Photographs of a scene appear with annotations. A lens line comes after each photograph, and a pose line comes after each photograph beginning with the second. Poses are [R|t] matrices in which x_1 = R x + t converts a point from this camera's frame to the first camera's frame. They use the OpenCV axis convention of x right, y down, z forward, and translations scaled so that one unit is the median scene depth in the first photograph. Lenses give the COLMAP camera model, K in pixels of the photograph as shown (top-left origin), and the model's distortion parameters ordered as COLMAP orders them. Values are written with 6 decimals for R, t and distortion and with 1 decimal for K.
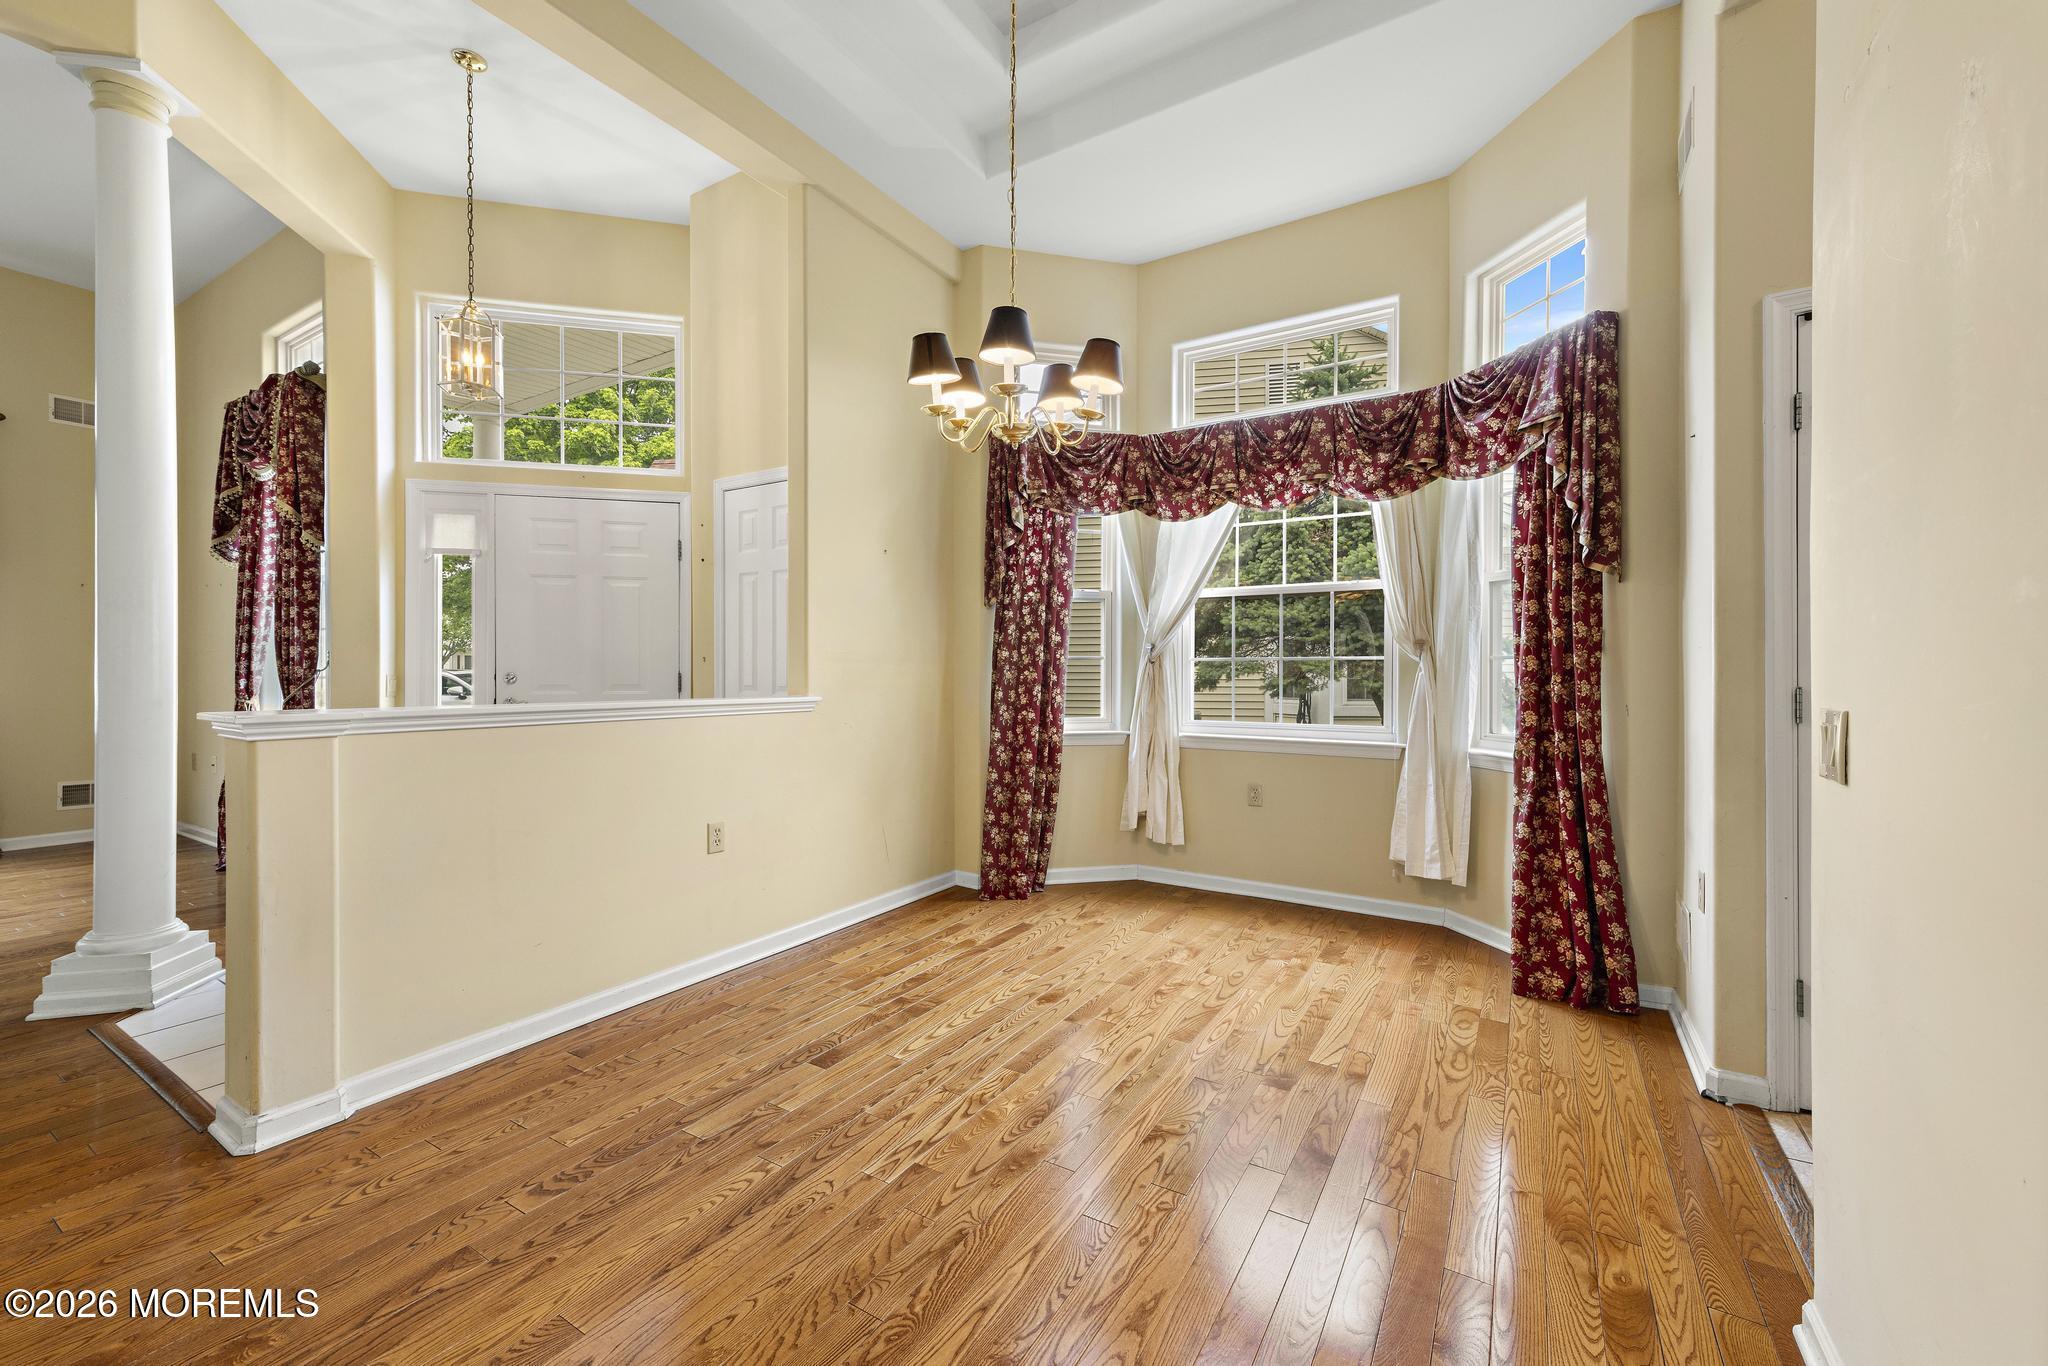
lens RADIAL K [[817.6, 0, 1027.4], [0, 817.6, 674.1], [0, 0, 1]] dist [0.006926, -0.000088]
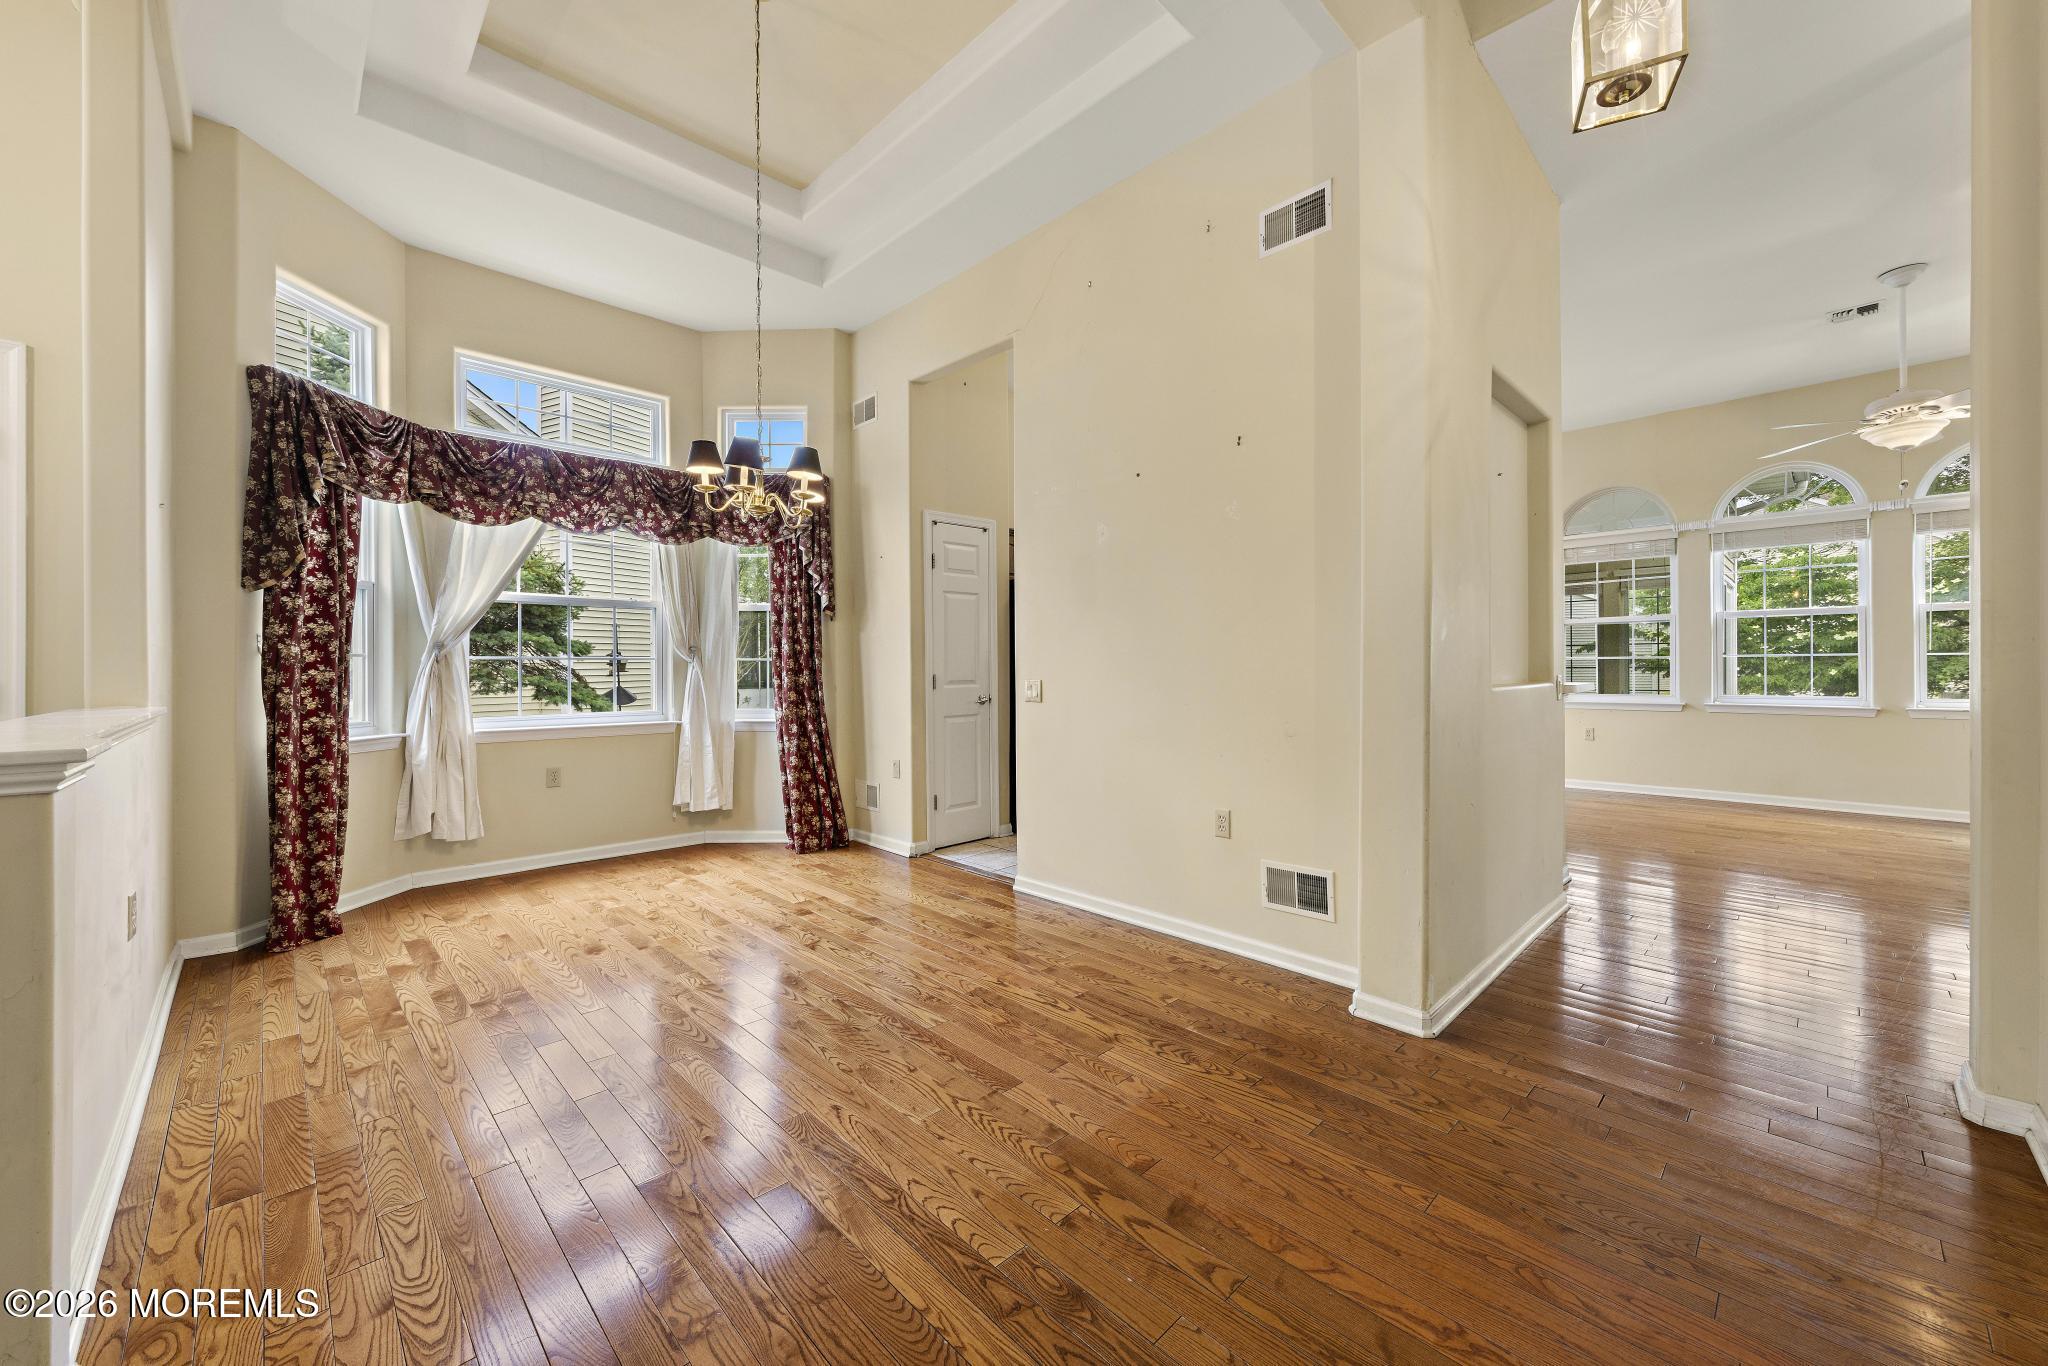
lens RADIAL K [[774.4, 0, 1031.5], [0, 774.4, 664.2], [0, 0, 1]] dist [0.004005, 0.000115]
pose [[0.240491, 0.003278, 0.970646, -0.694275], [0.007413, 0.999959, -0.005214, -0.000256], [-0.970623, 0.008449, 0.240457, 0.099009]]
